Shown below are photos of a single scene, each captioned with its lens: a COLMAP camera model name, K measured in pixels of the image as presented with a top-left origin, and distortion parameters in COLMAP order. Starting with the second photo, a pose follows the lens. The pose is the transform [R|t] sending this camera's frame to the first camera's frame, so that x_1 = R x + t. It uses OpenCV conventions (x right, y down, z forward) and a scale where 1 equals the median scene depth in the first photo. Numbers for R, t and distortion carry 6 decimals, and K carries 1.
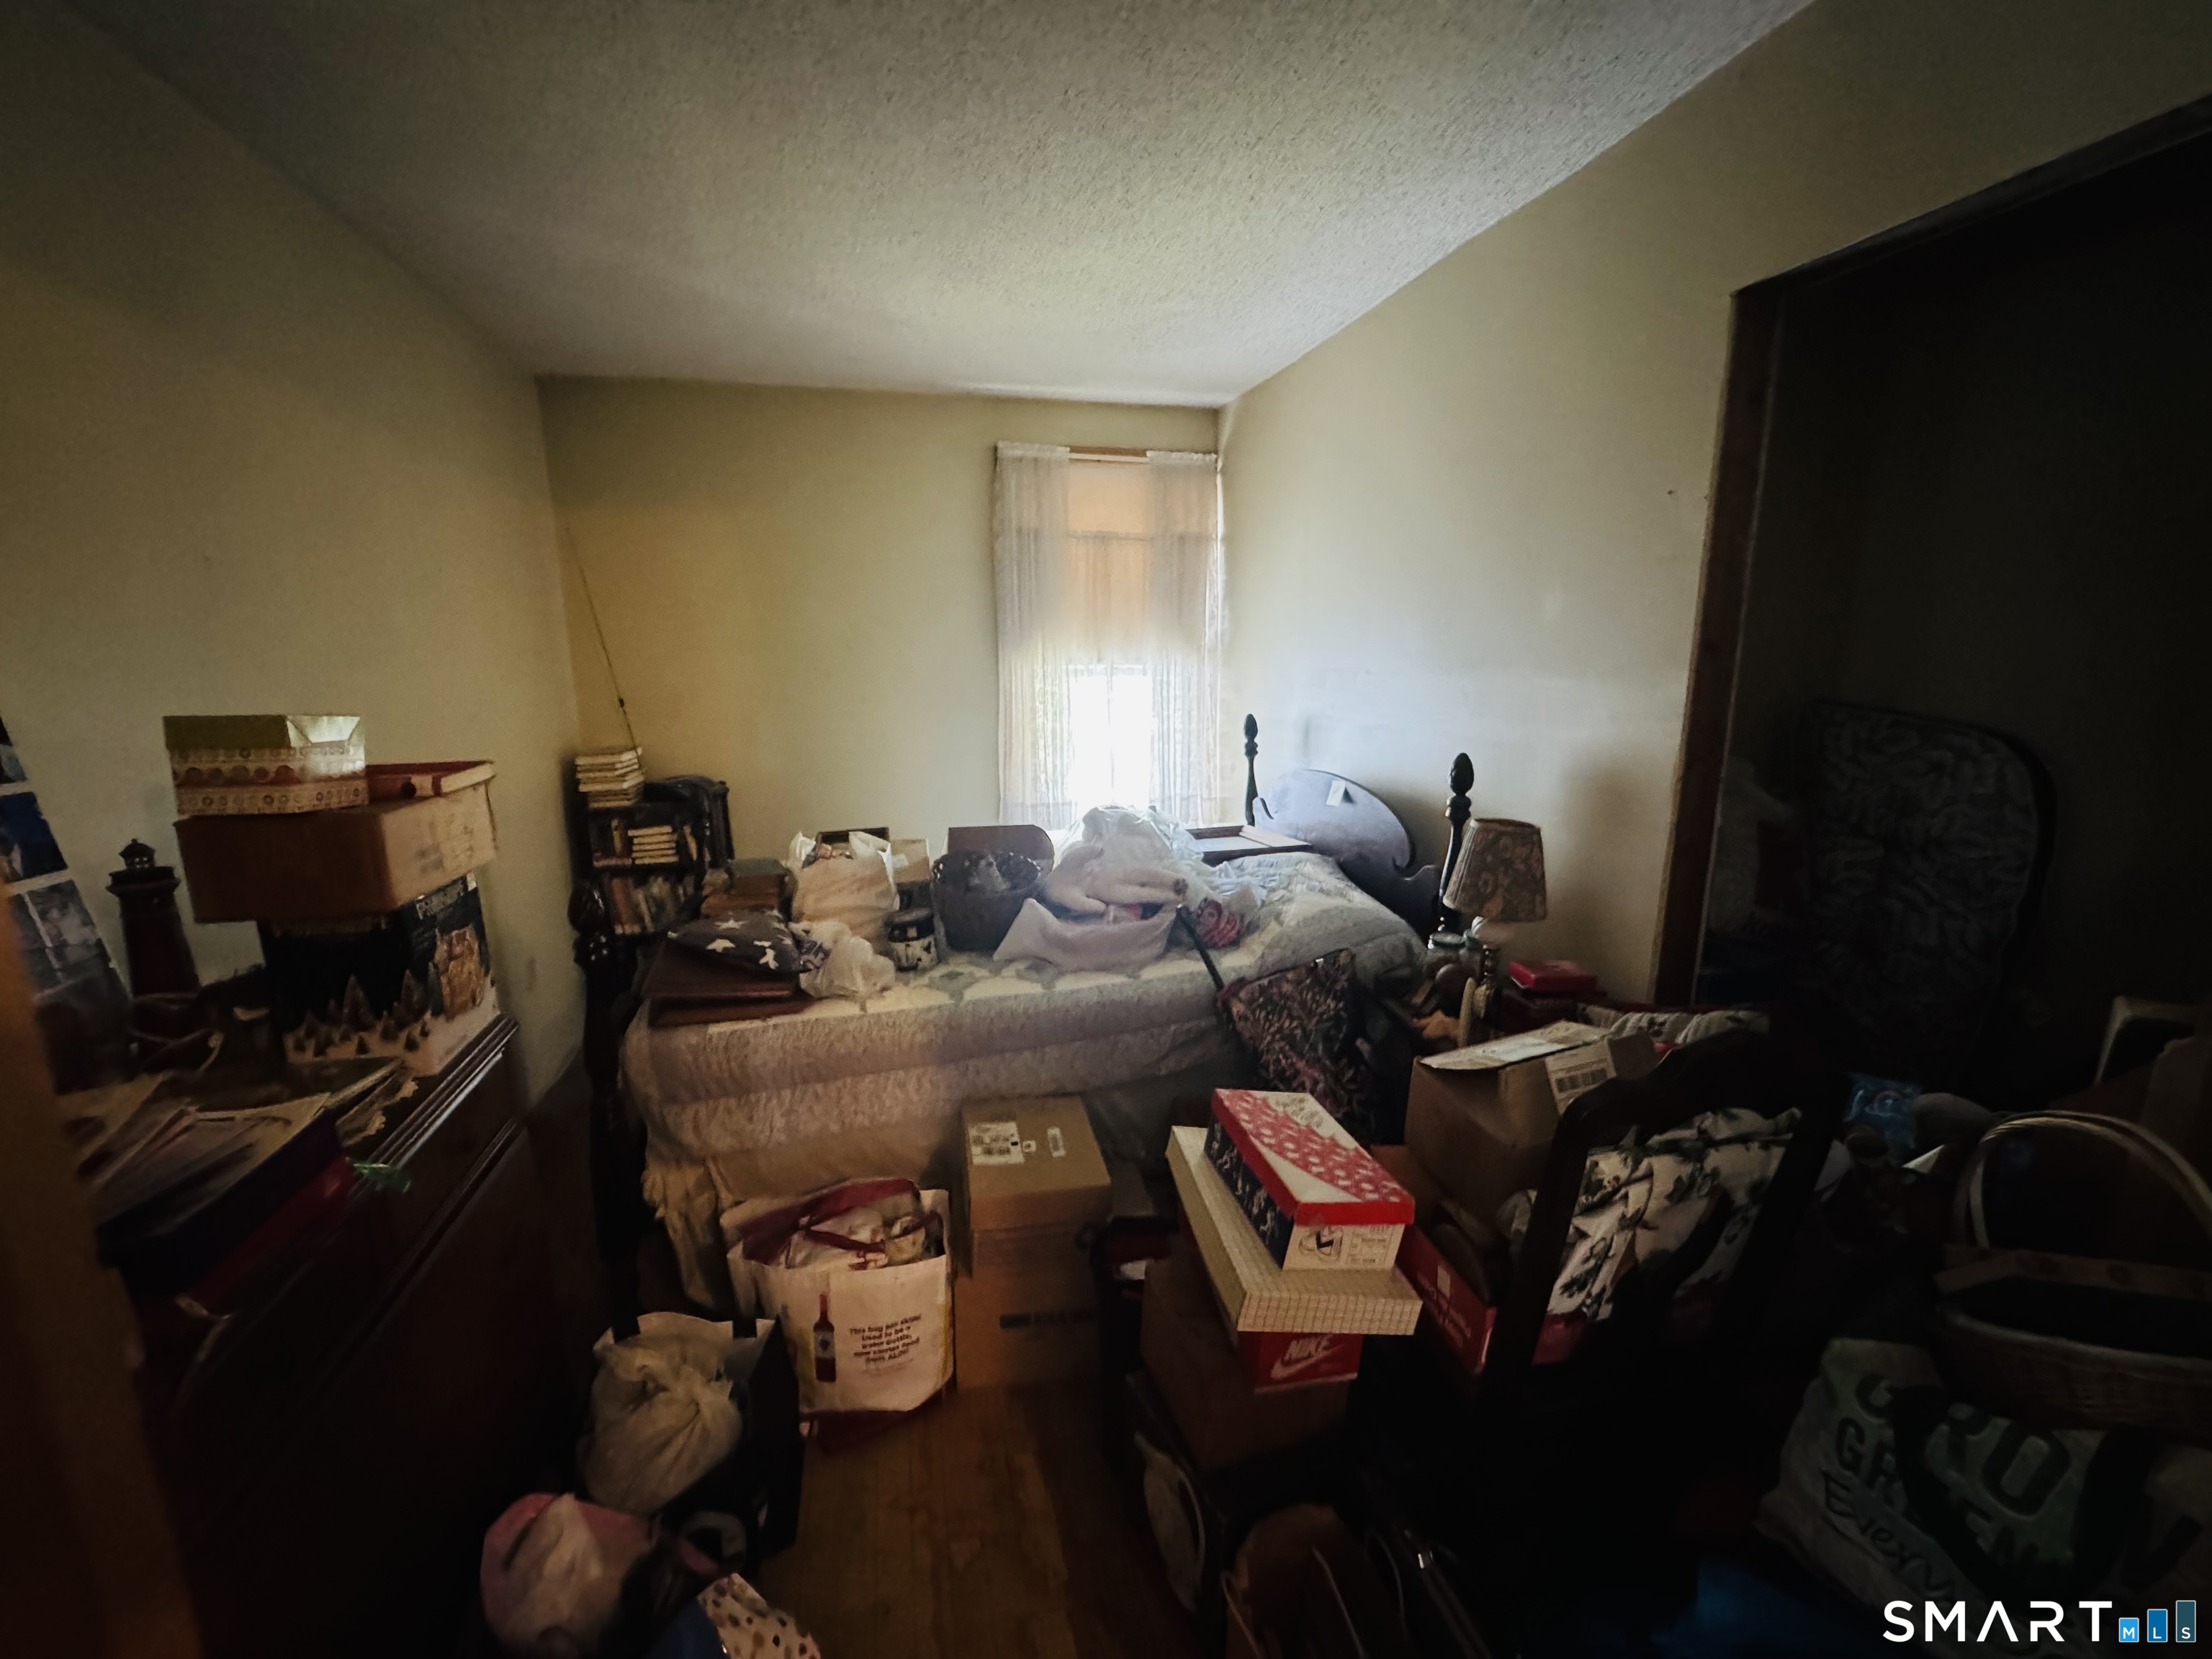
lens RADIAL K [[878.4, 0, 1108.3], [0, 878.4, 829.3], [0, 0, 1]] dist [-0.002315, 0.000082]
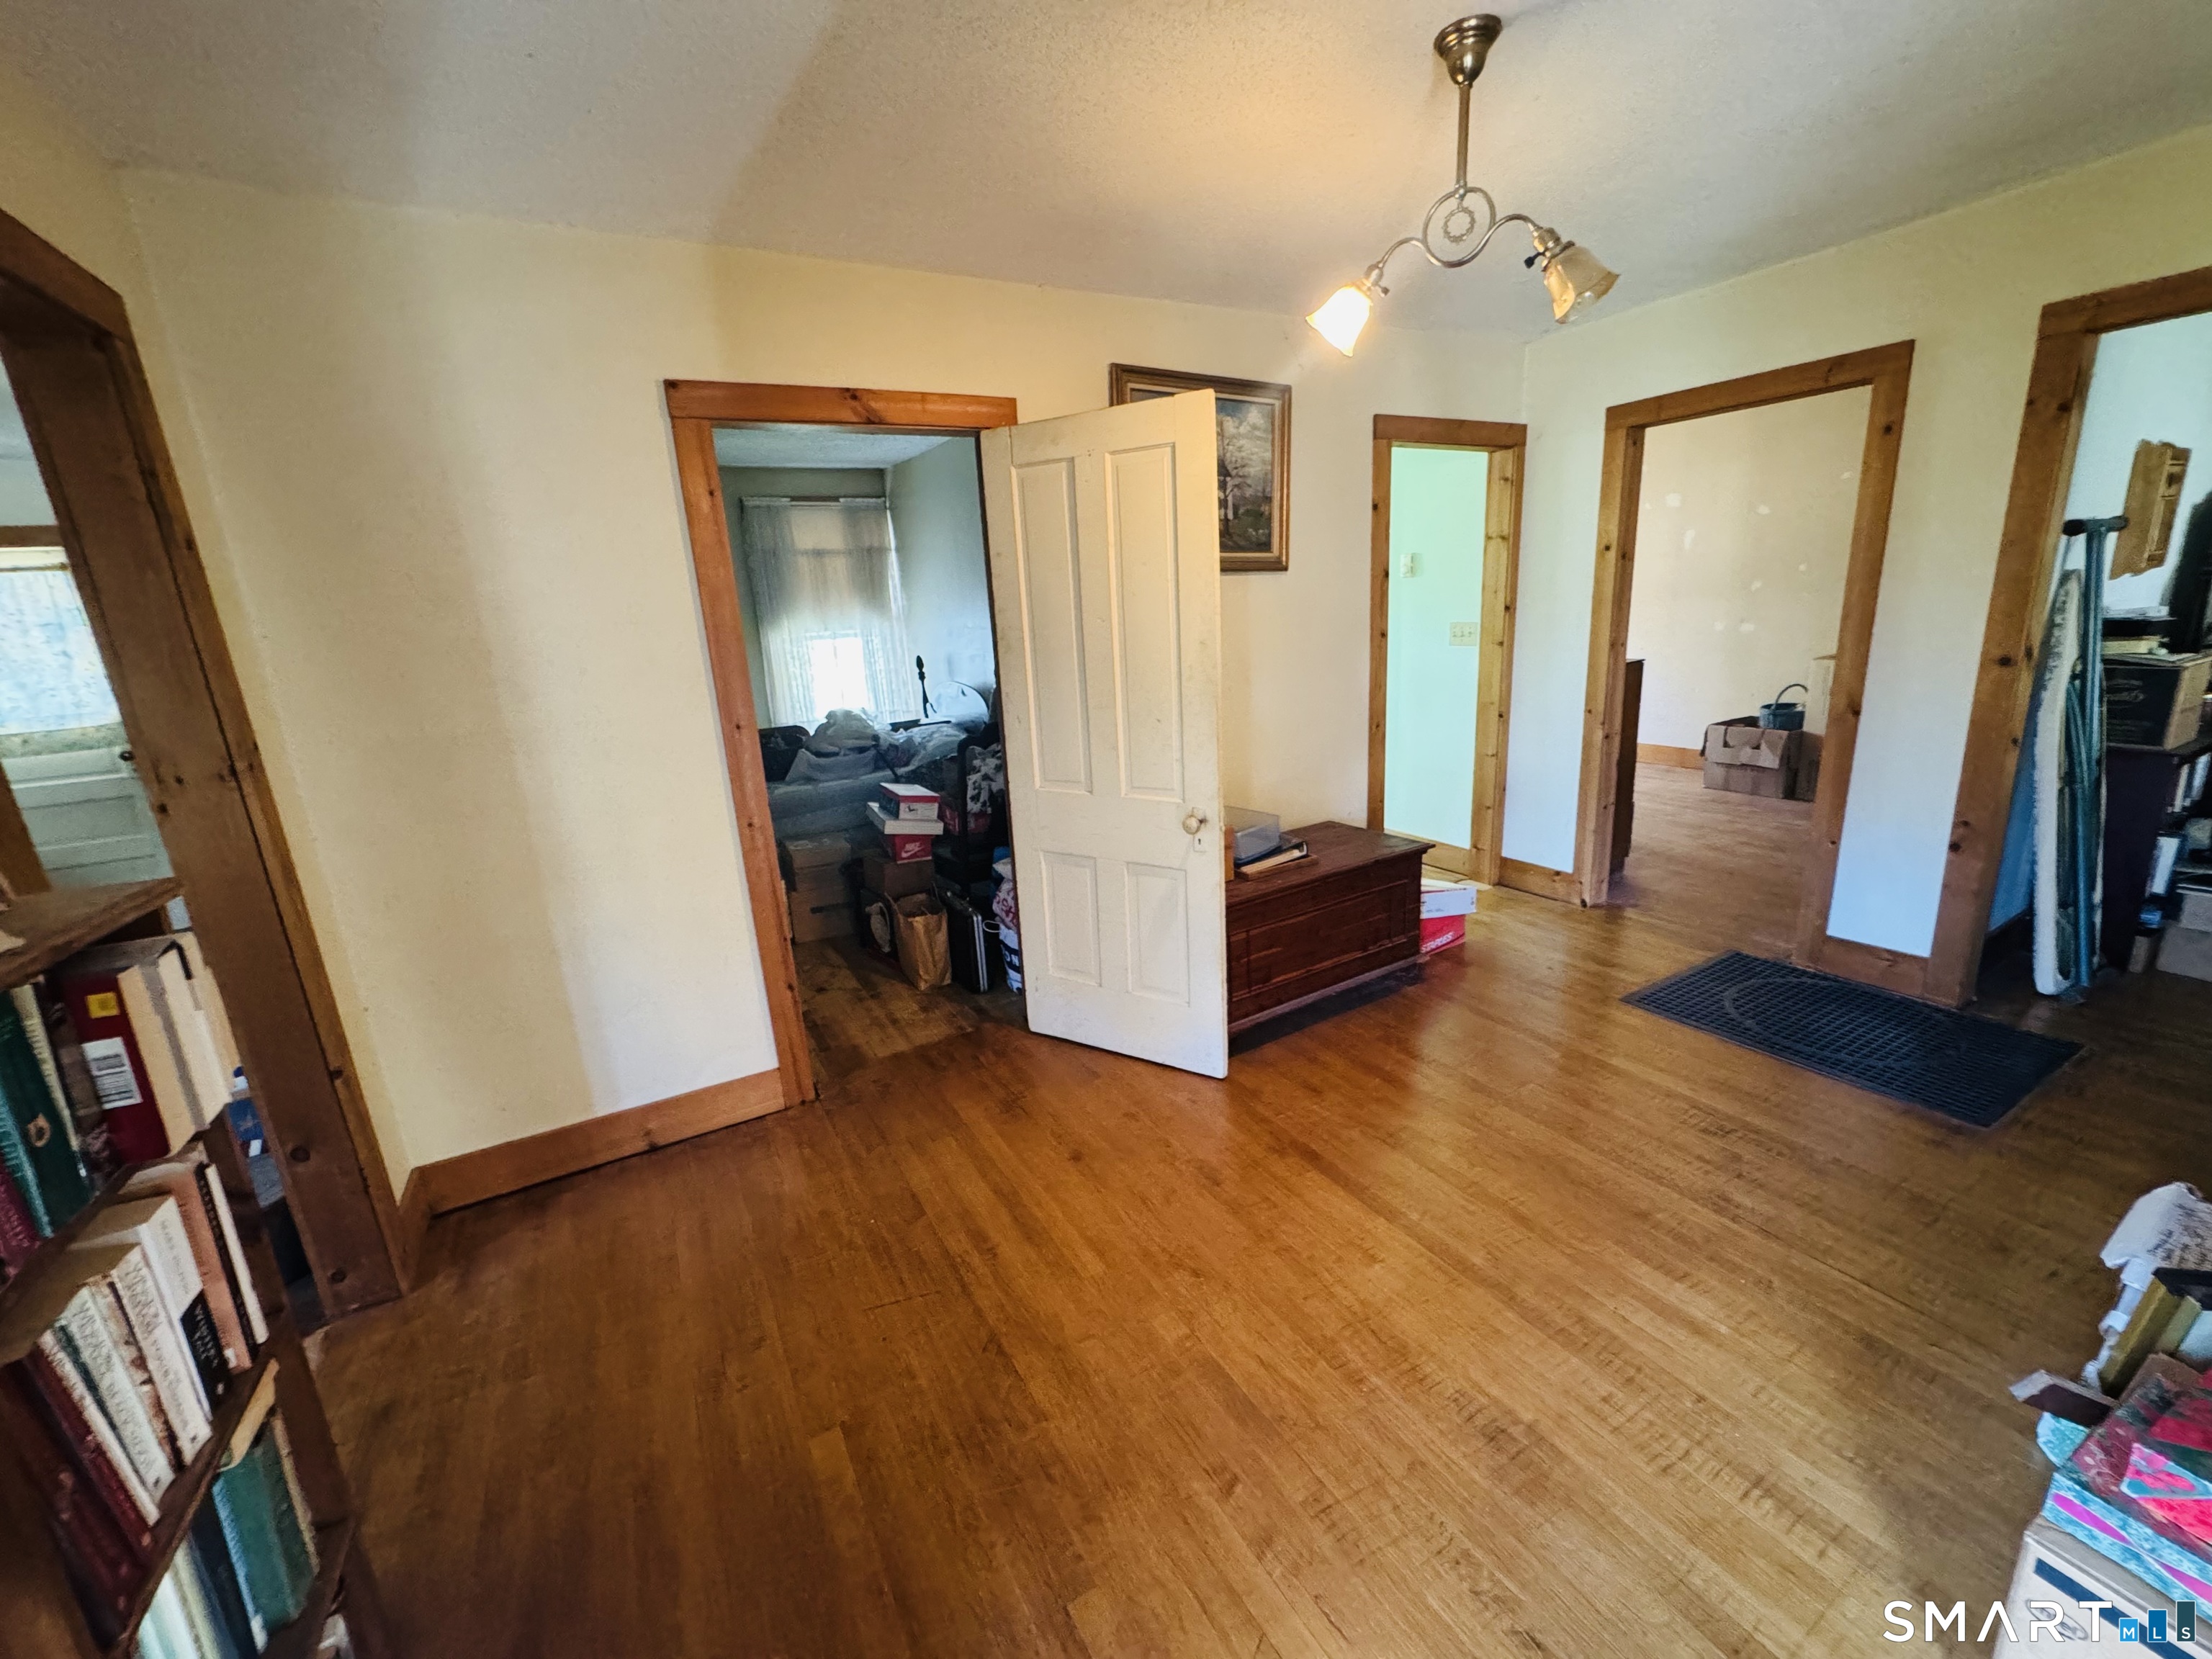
lens RADIAL K [[878.4, 0, 1095.9], [0, 878.4, 822.9], [0, 0, 1]] dist [-0.002315, 0.000082]
pose [[0.962509, -0.120040, 0.243242, 0.033949], [0.109522, 0.992385, 0.056365, 0.129843], [-0.248156, -0.027611, 0.968326, -0.729029]]
